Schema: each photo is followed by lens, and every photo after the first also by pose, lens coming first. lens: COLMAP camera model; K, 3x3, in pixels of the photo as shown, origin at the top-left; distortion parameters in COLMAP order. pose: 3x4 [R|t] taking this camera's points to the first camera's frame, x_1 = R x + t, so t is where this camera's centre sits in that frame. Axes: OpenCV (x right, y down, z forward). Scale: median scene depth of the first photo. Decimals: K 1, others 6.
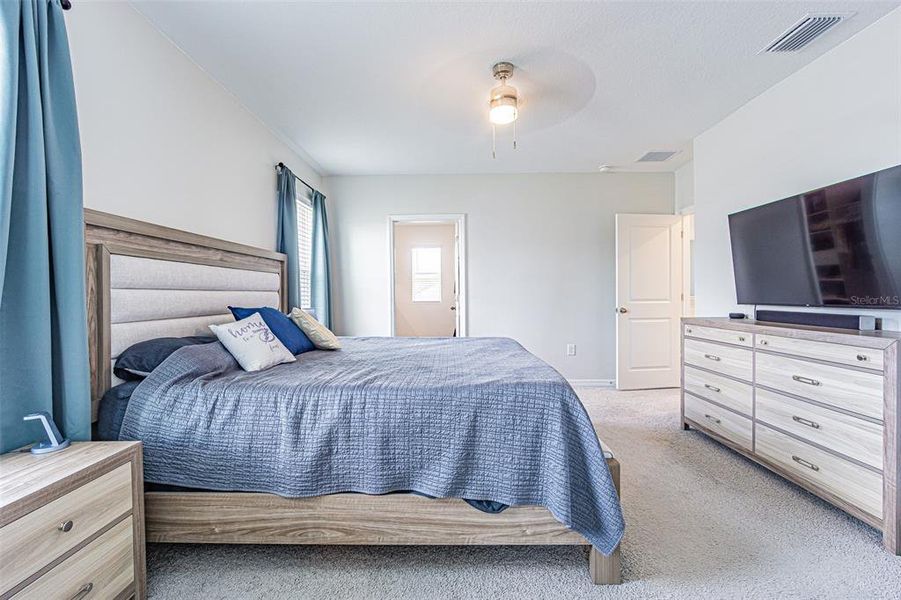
lens RADIAL K [[395.6, 0, 450.5], [0, 395.6, 300.0], [0, 0, 1]] dist [-0.001986, -0.000216]
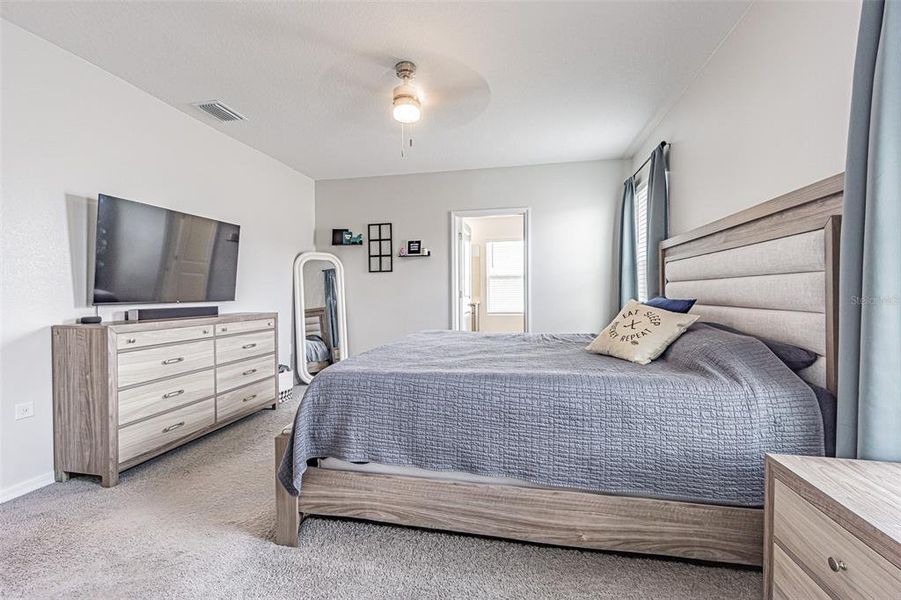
lens RADIAL K [[395.6, 0, 450.5], [0, 395.6, 300.0], [0, 0, 1]] dist [-0.001986, -0.000216]
pose [[-0.982813, 0.023942, 0.183044, -0.171374], [0.029565, 0.999169, 0.028050, -0.002950], [-0.182220, 0.032979, -0.982704, 2.072541]]
